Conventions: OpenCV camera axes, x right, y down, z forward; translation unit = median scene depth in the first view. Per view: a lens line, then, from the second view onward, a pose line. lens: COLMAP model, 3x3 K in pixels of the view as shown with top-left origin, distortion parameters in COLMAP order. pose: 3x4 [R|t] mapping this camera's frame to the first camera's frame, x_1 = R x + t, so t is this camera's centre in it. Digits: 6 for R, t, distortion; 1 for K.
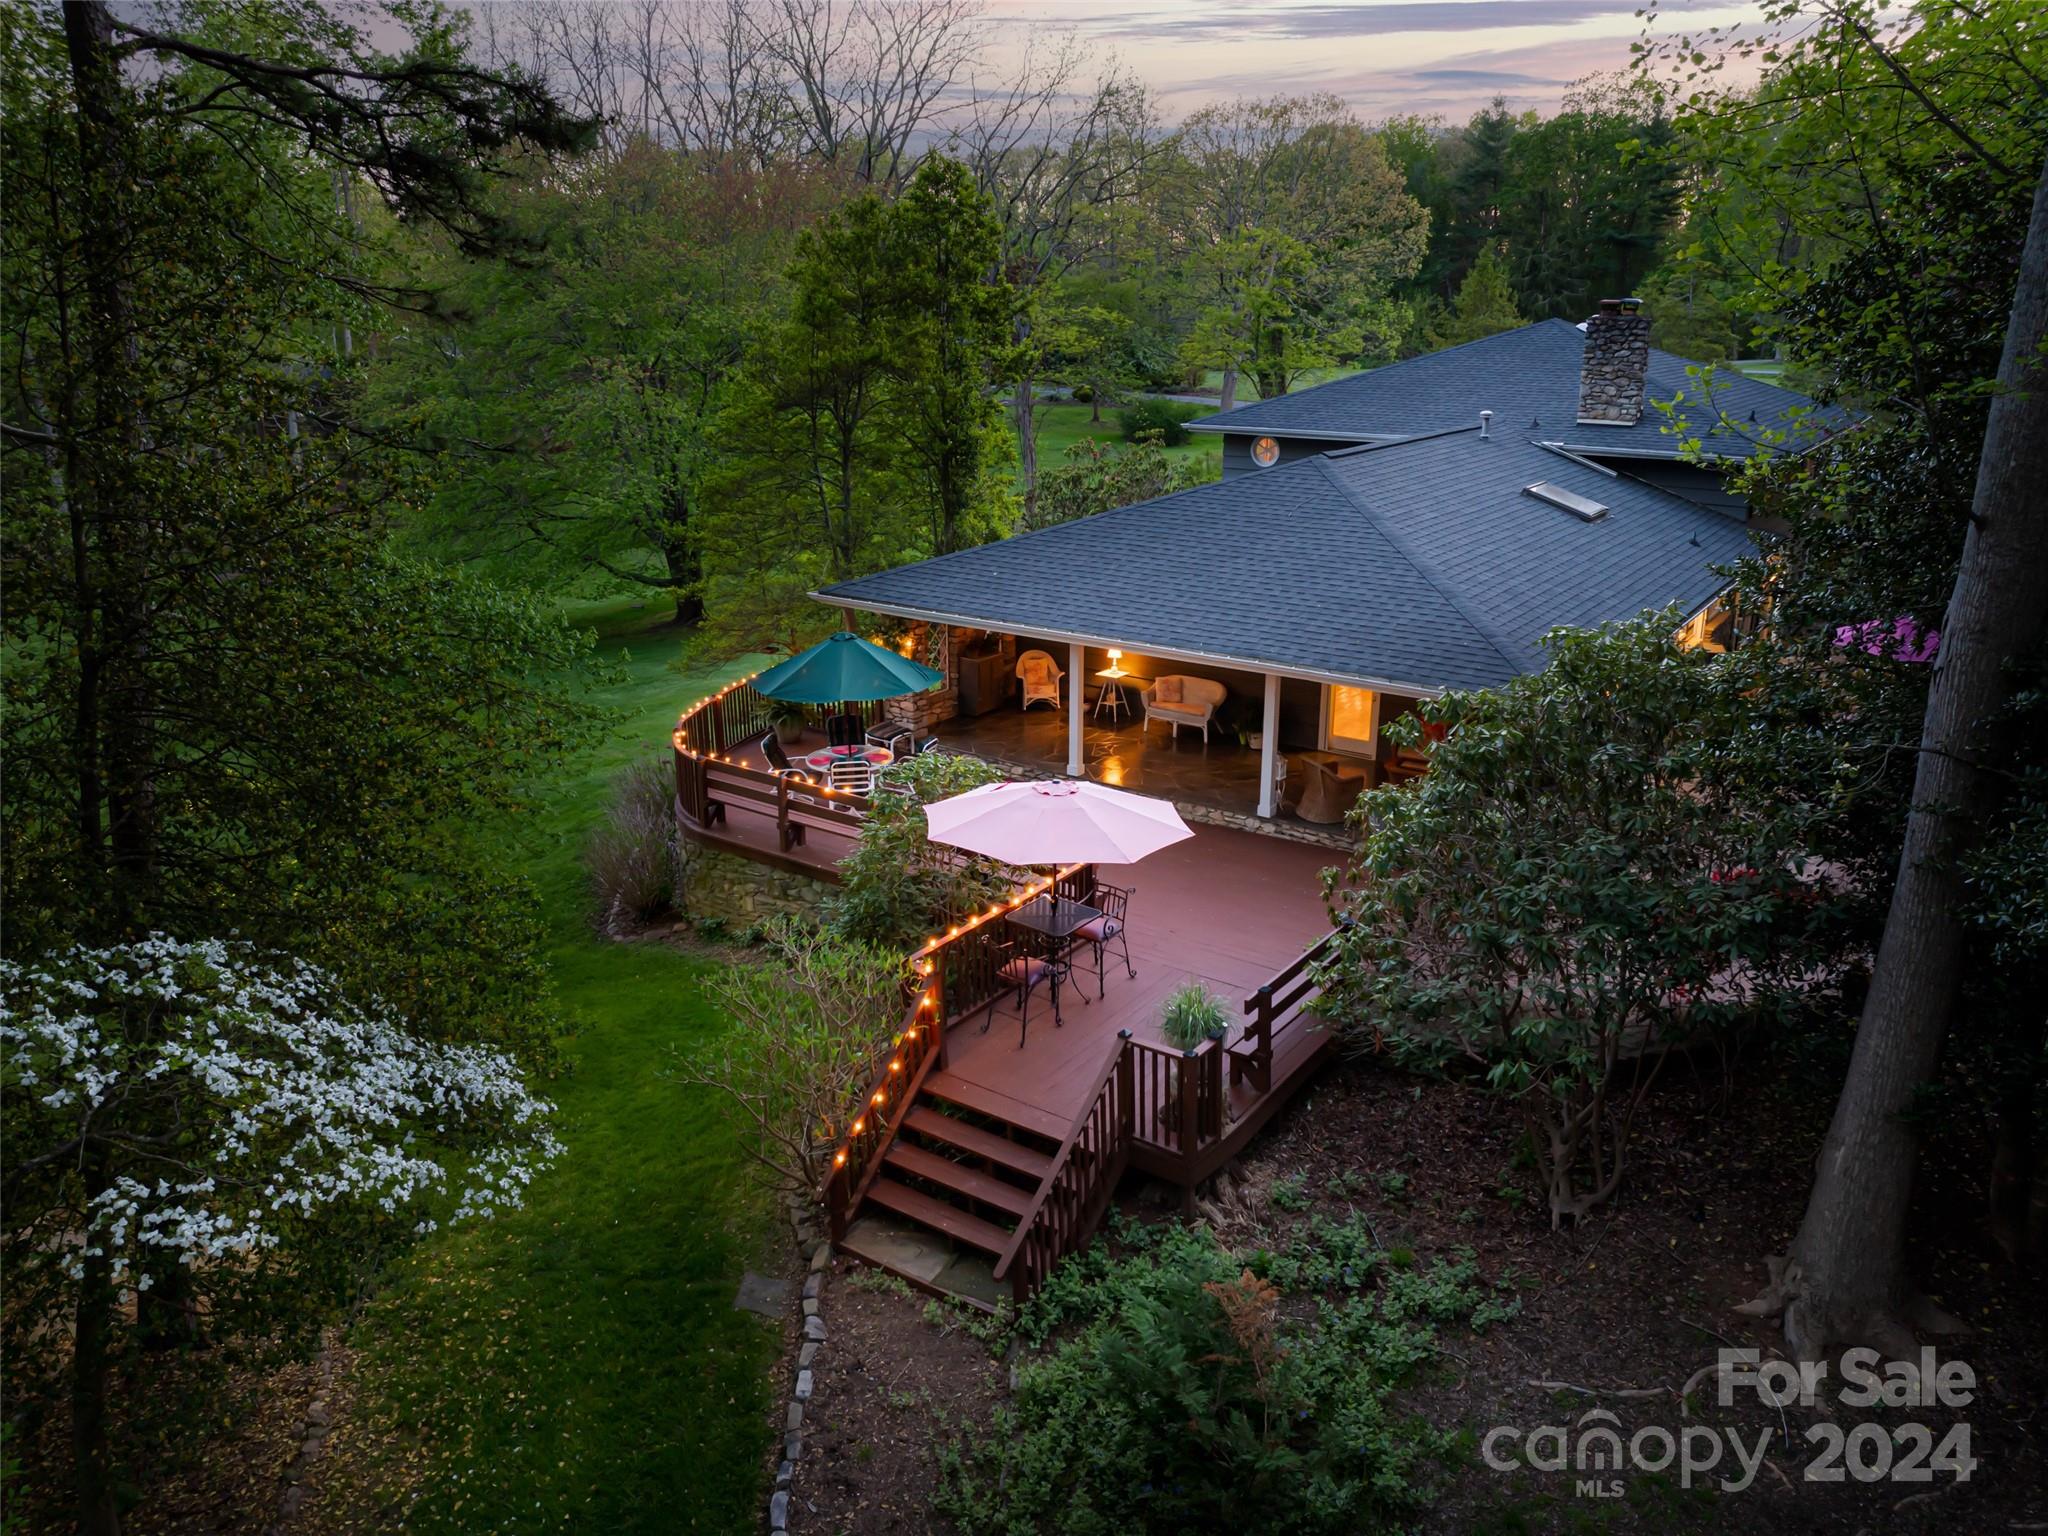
lens RADIAL K [[1467.6, 0, 1024.0], [0, 1467.6, 768.0], [0, 0, 1]] dist [-0.010538, -0.027579]
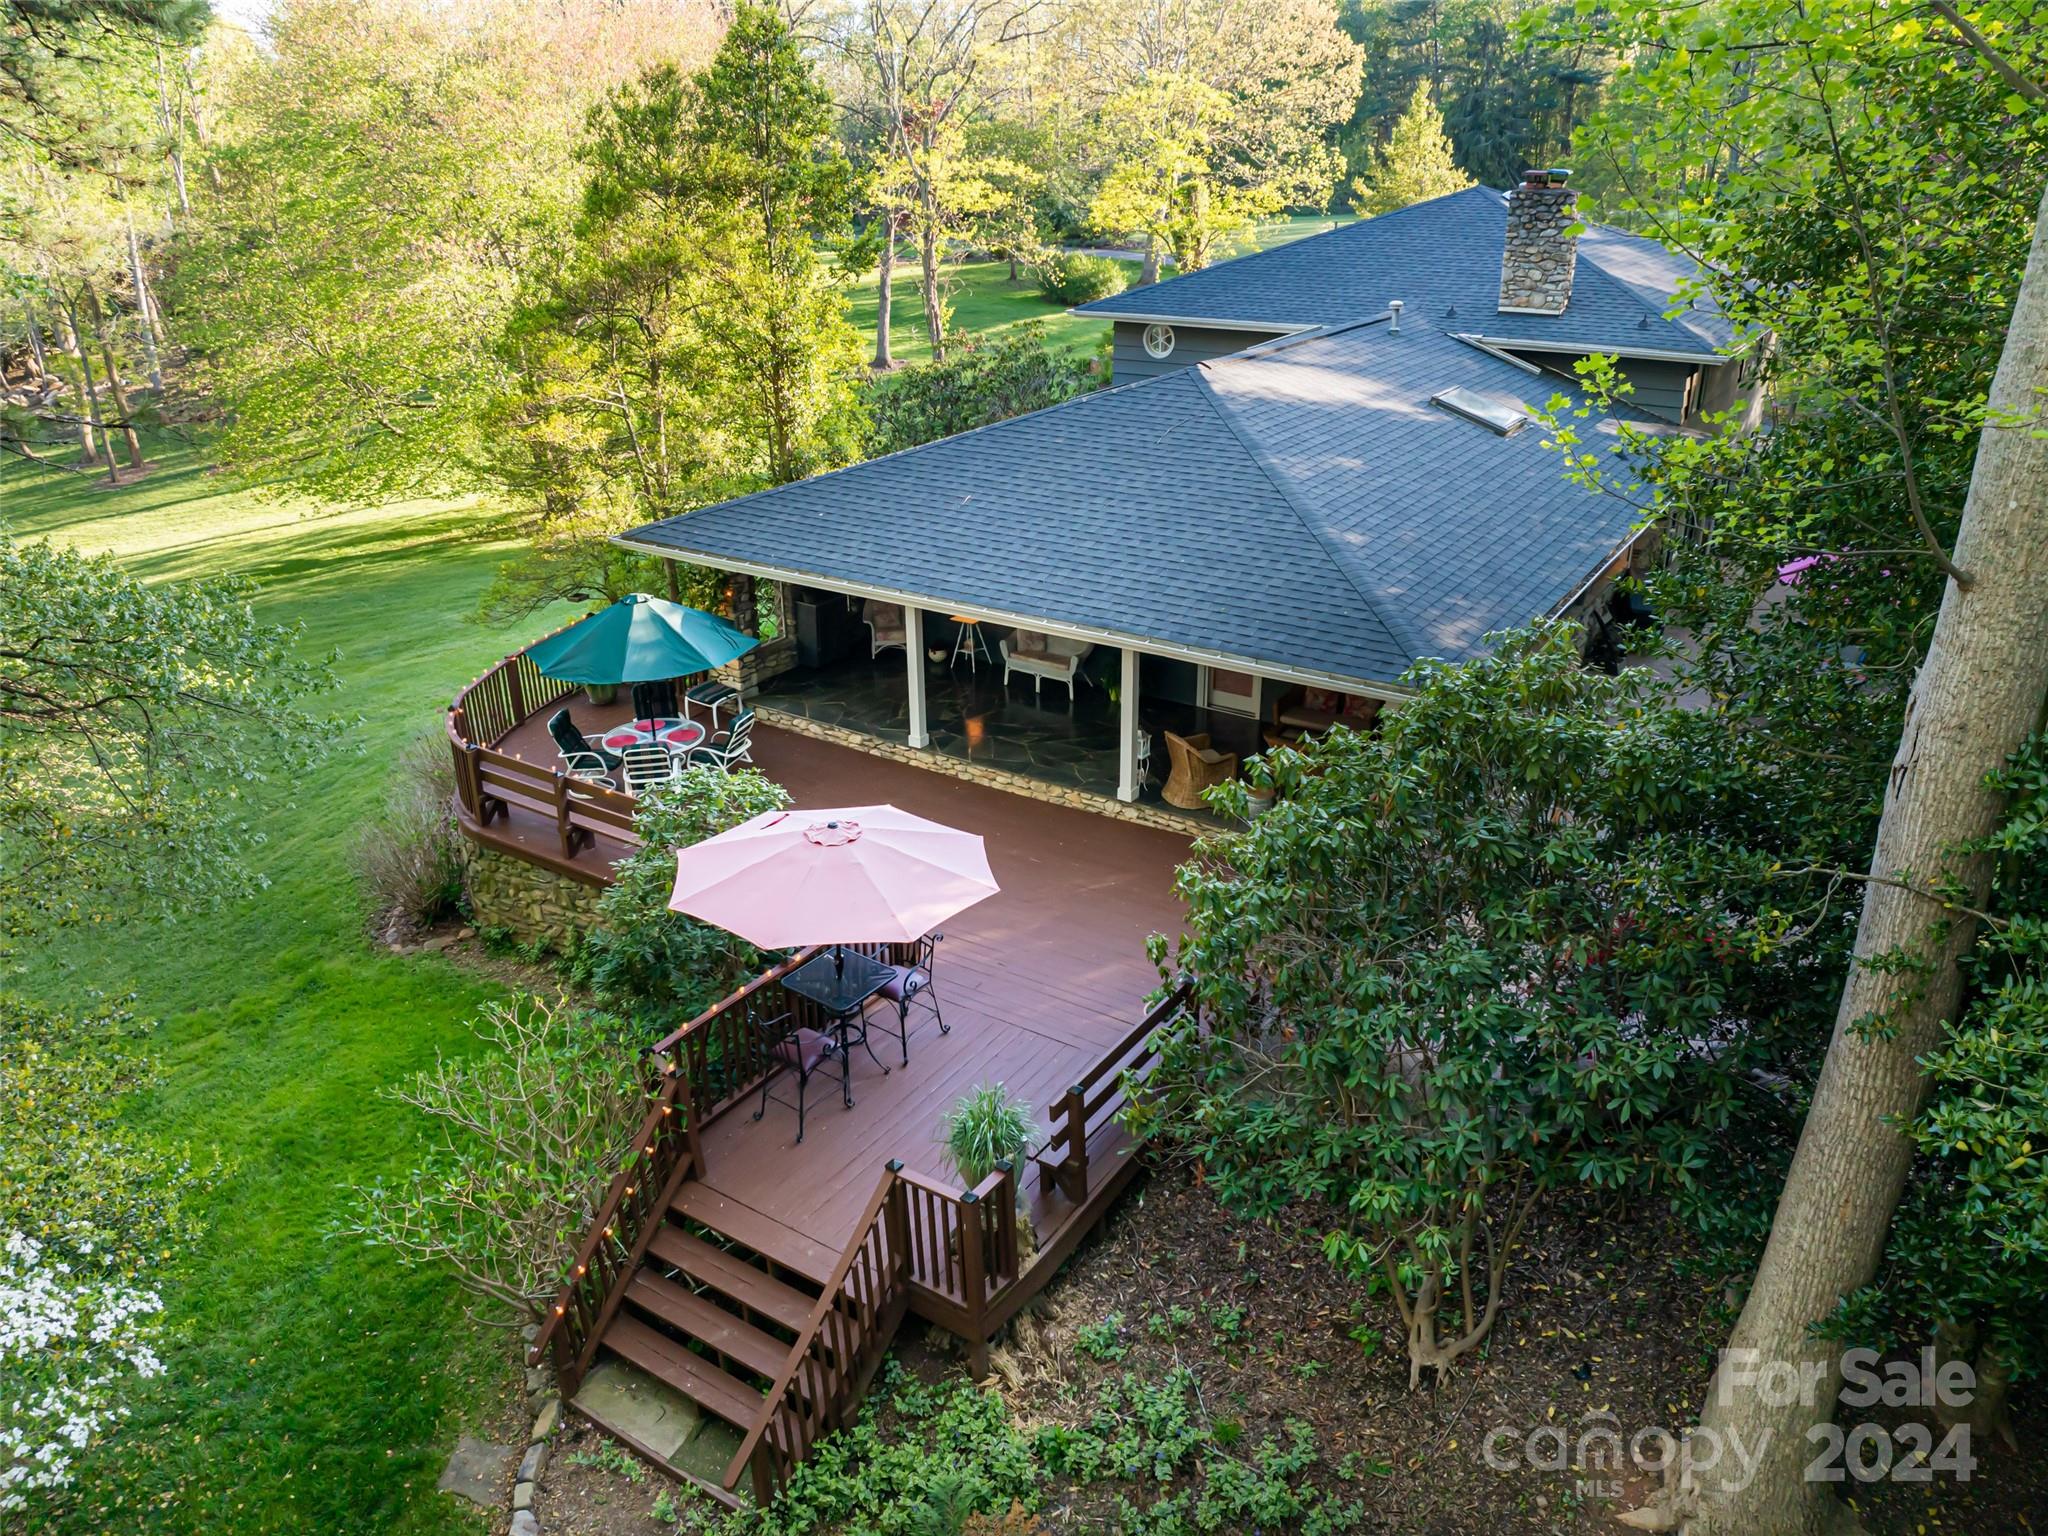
lens RADIAL K [[1474.5, 0, 1024.0], [0, 1474.5, 768.0], [0, 0, 1]] dist [-0.024822, -0.004390]
pose [[0.999184, -0.021745, 0.034040, 0.101396], [0.018330, 0.995056, 0.097607, -0.100074], [-0.035994, -0.096904, 0.994643, 0.178373]]
